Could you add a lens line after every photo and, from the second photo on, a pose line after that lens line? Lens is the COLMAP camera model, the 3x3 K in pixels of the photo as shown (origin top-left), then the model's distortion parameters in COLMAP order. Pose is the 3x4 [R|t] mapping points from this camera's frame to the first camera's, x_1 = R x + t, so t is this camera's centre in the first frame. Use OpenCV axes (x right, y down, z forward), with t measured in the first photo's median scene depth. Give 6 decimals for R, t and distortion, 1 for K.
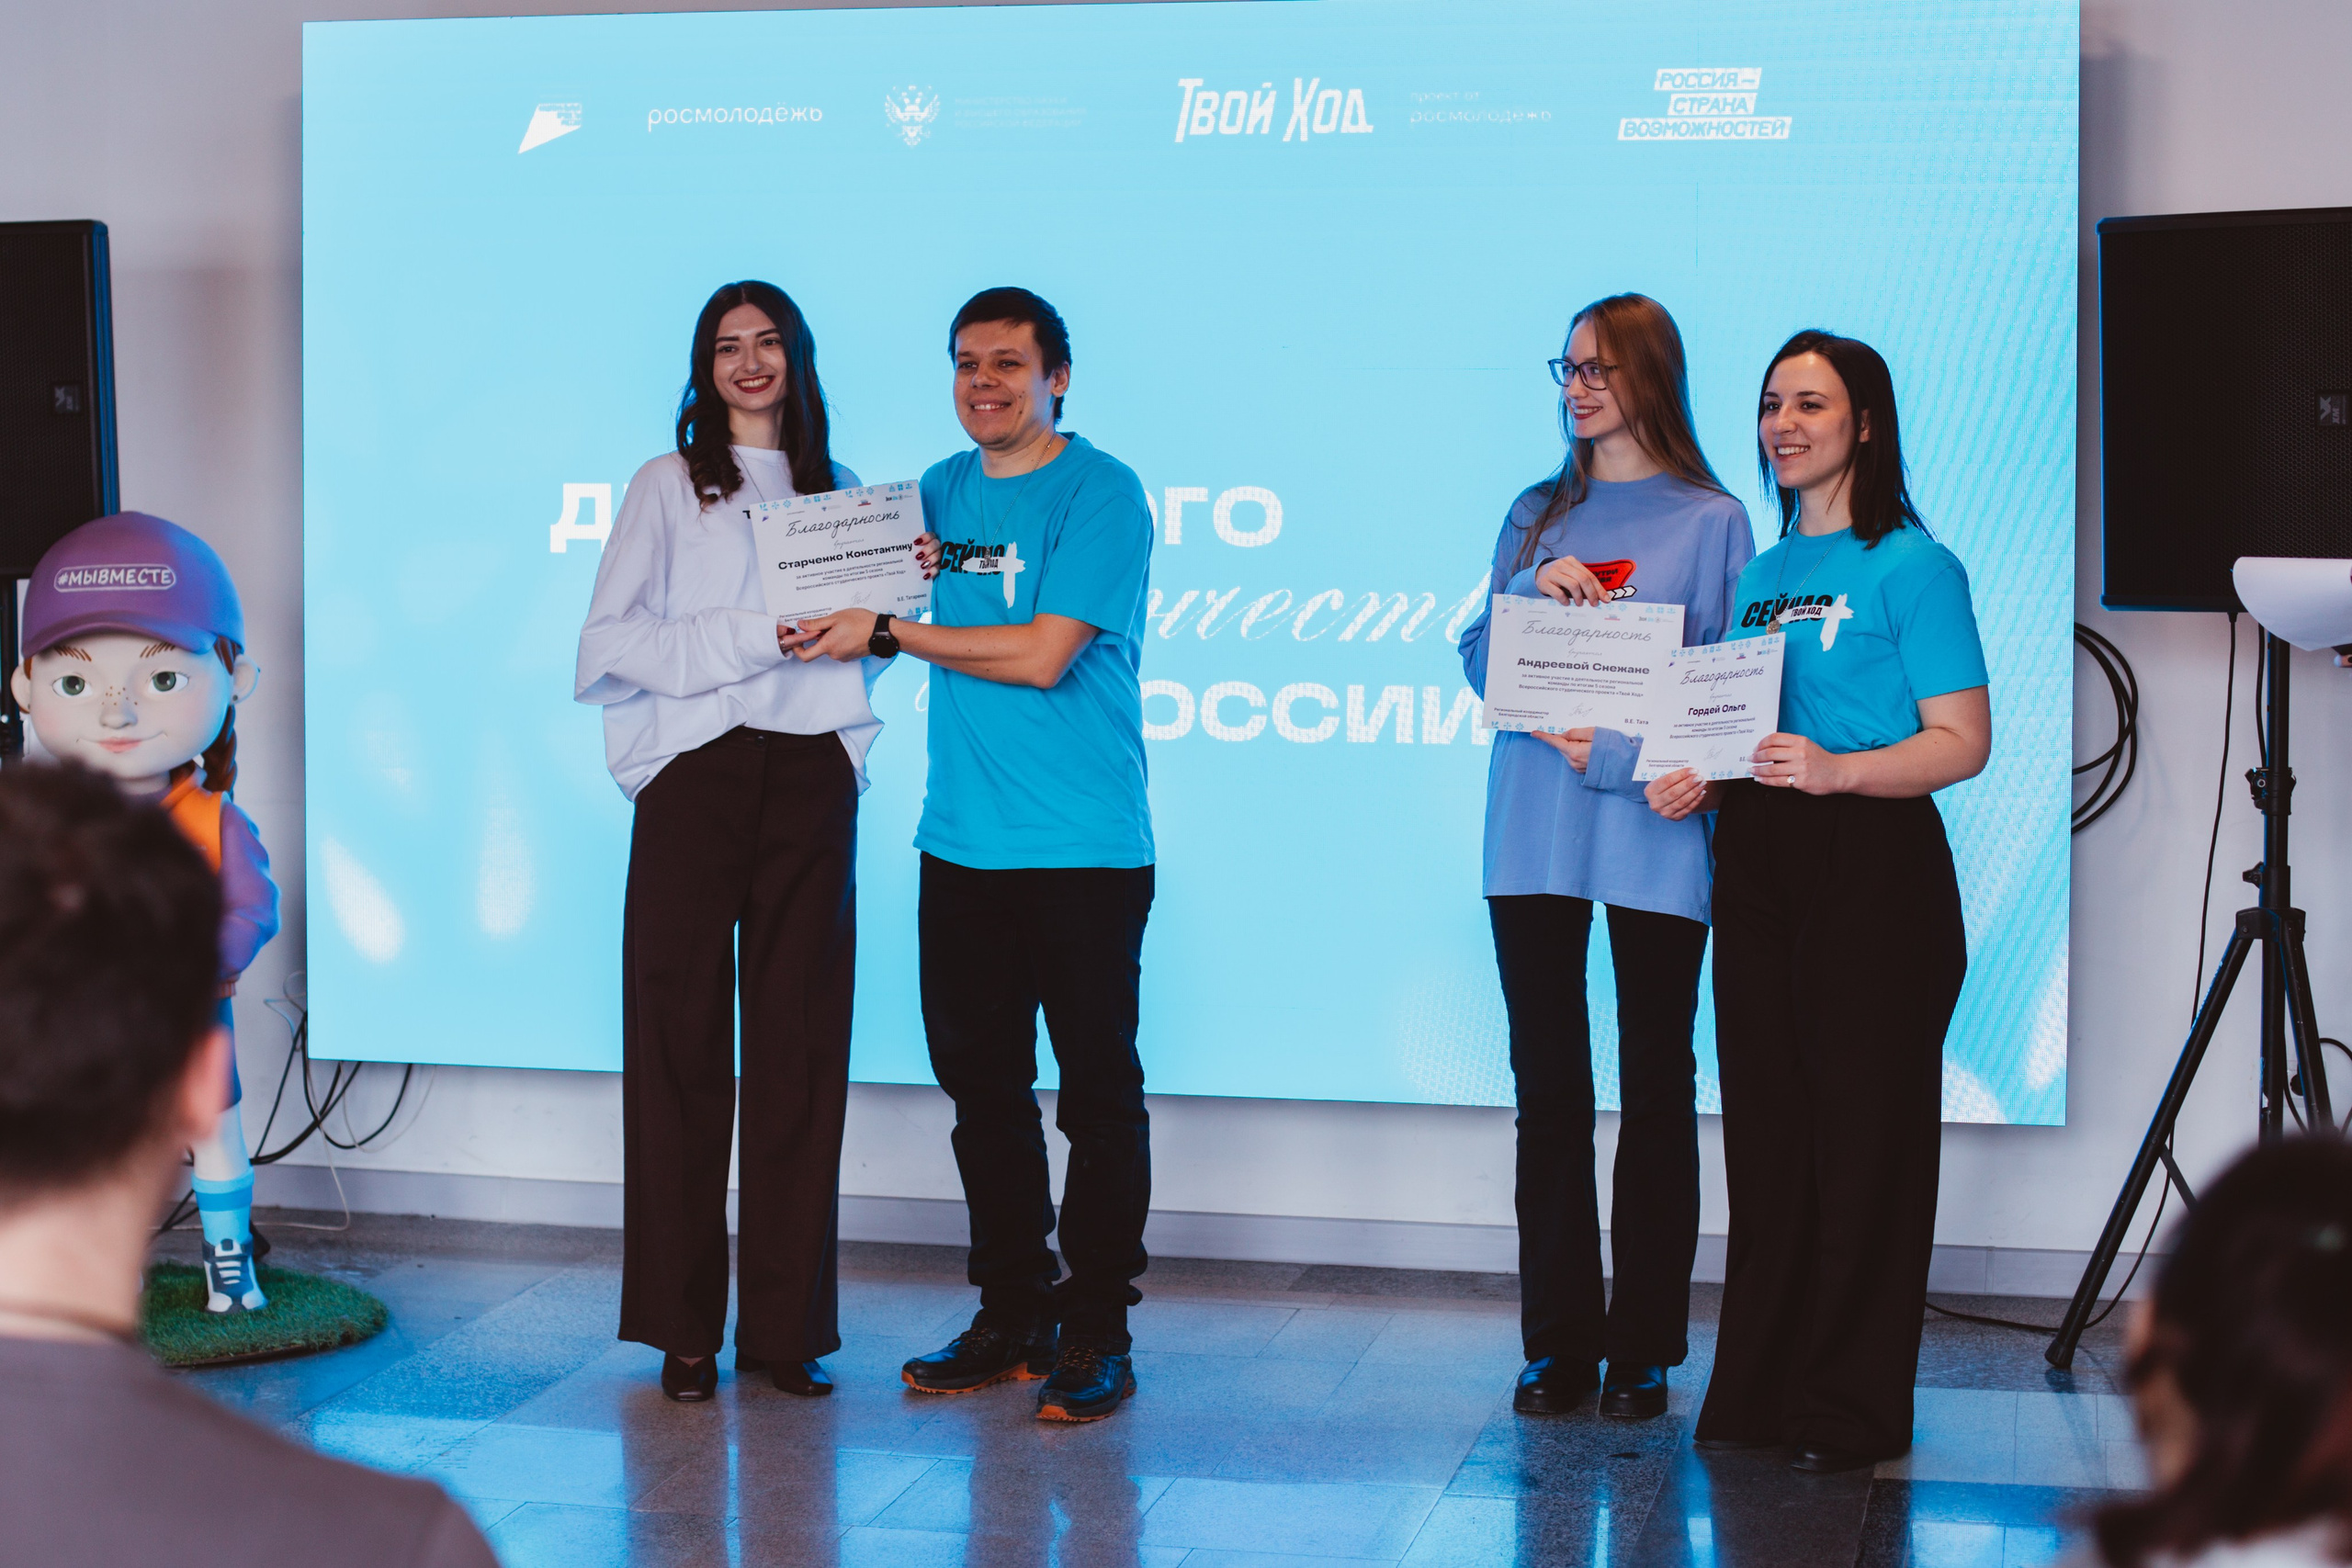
lens RADIAL K [[4170.8, 0, 1057.9], [0, 4170.8, 640.8], [0, 0, 1]] dist [-0.127680, 0.000000]
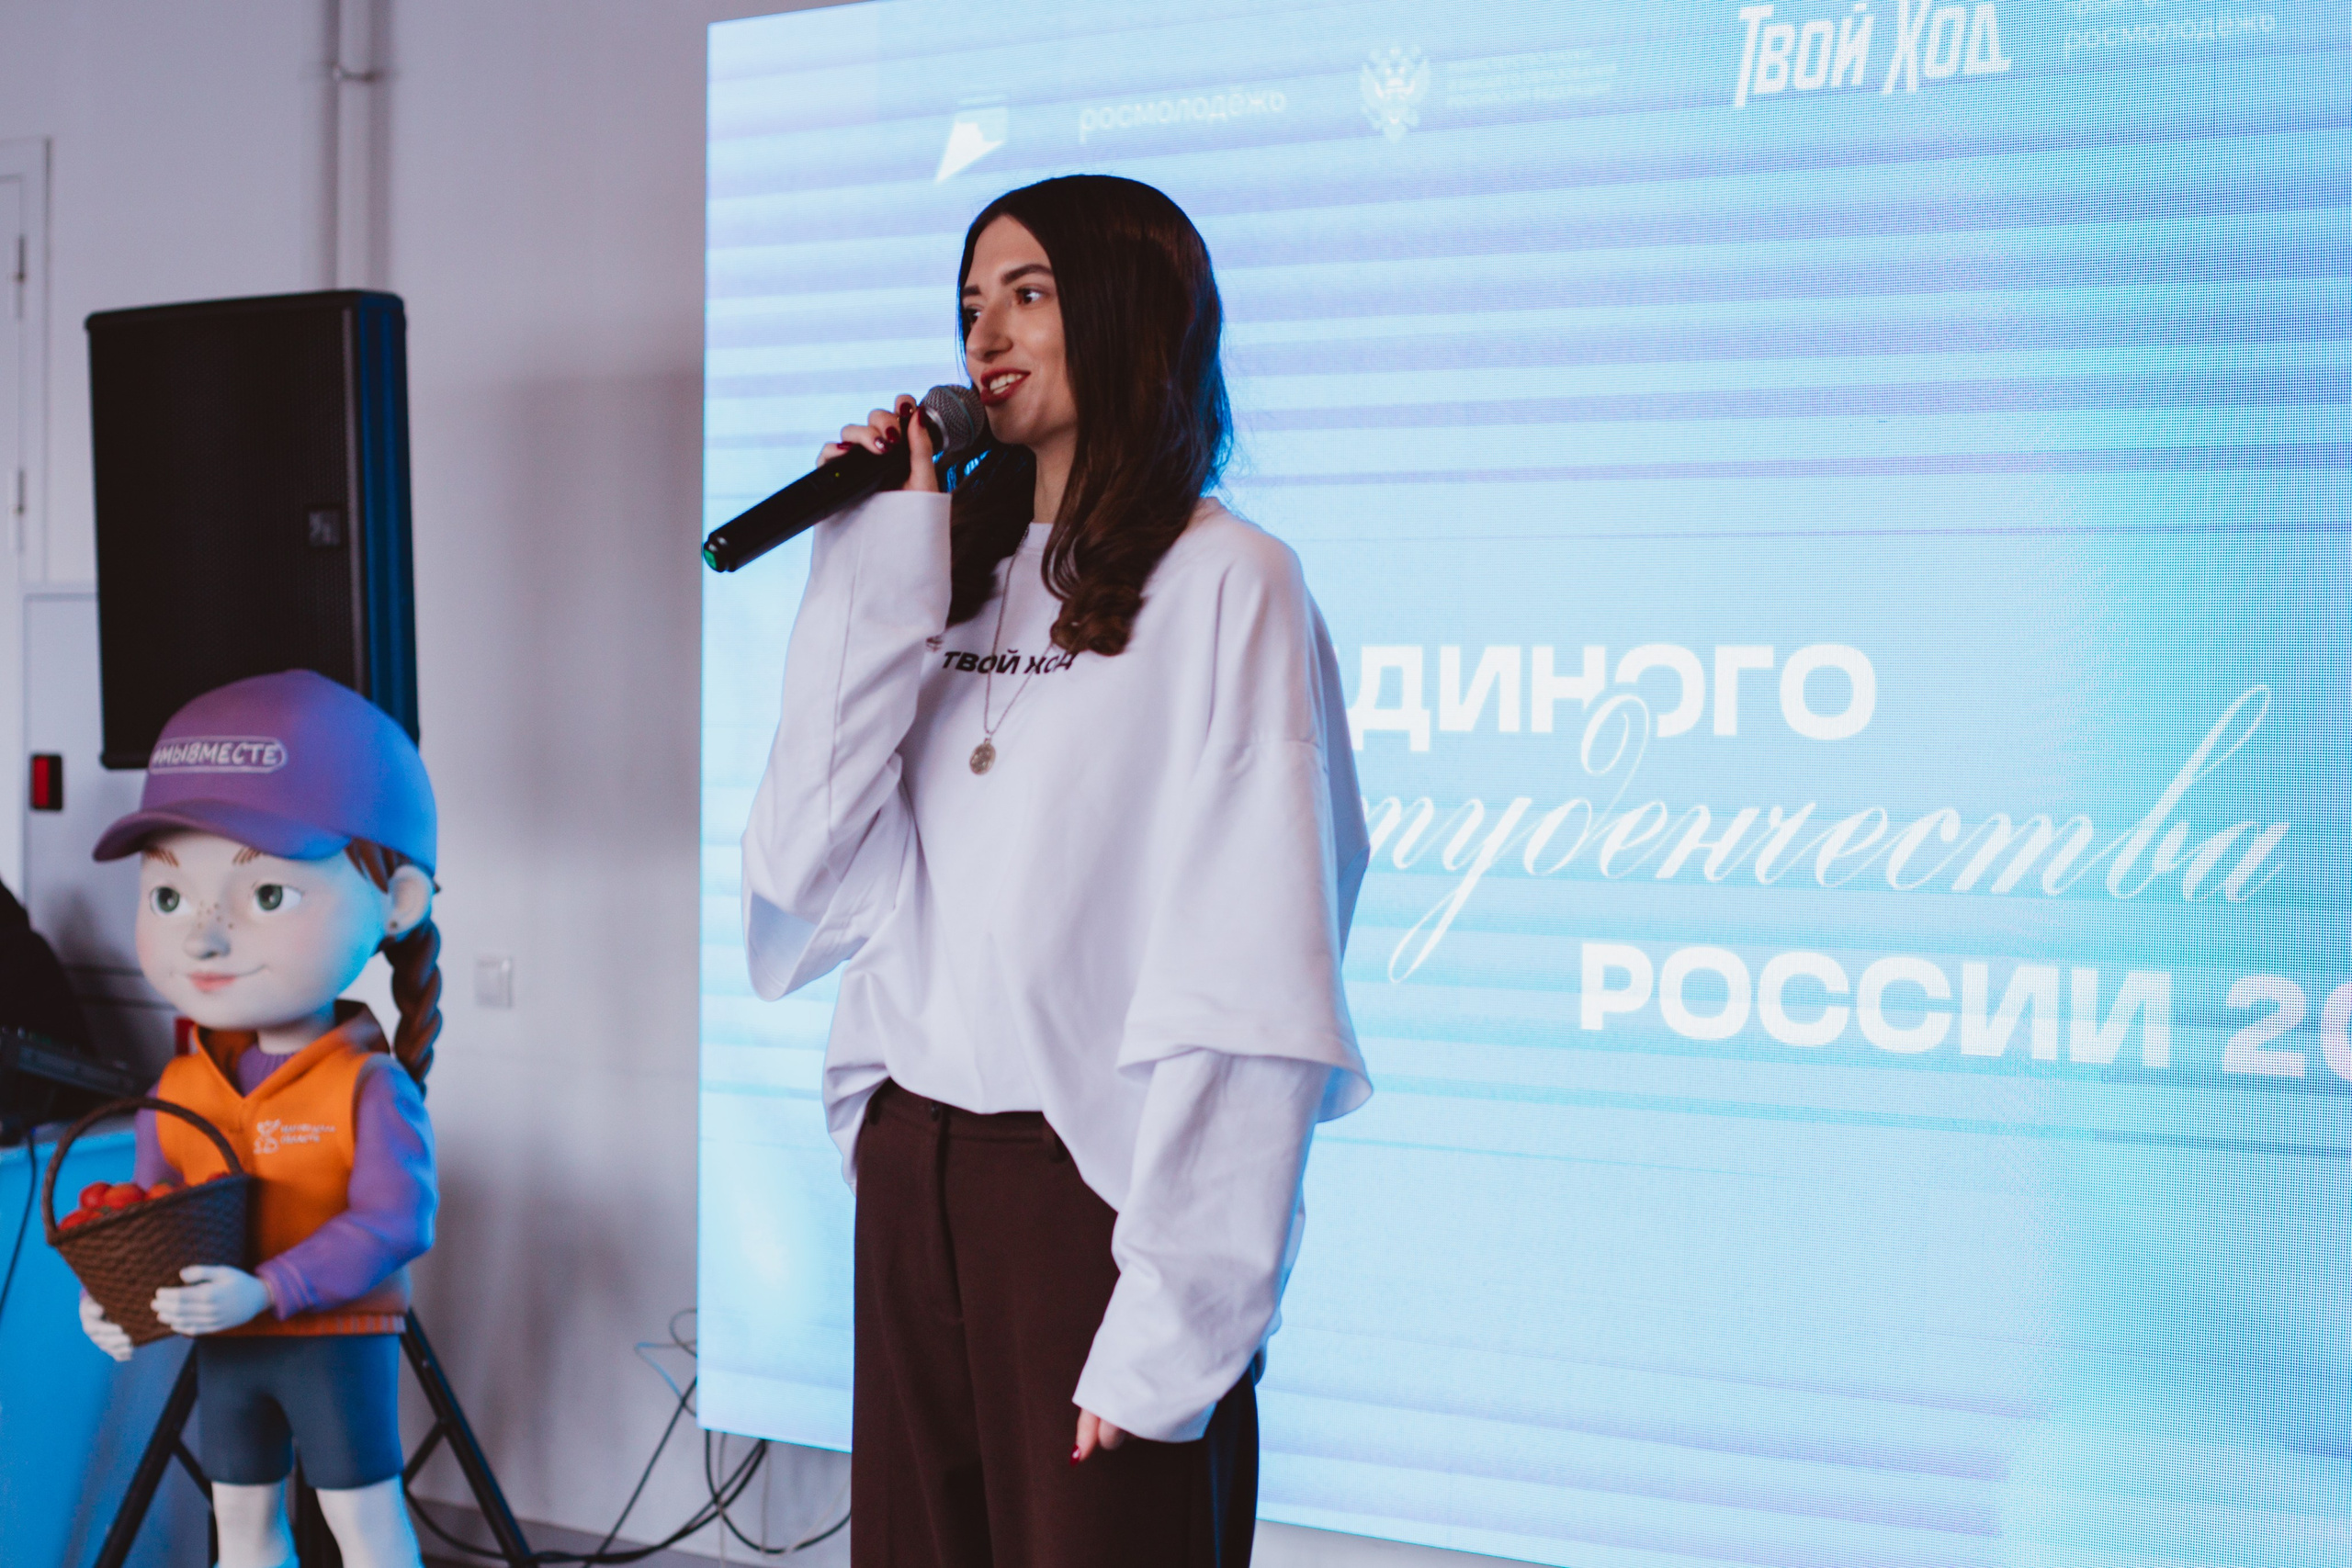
lens RADIAL K [[4397.1, 0, 1073.3], [0, 4397.1, 961.1], [0, 0, 1]] dist [-0.122419, 0.000000]
pose [[0.885137, 0.033207, -0.464144, 0.255565], [-0.032873, 0.999421, 0.008813, 0.009030], [0.464167, 0.007457, 0.885716, 0.361107]]
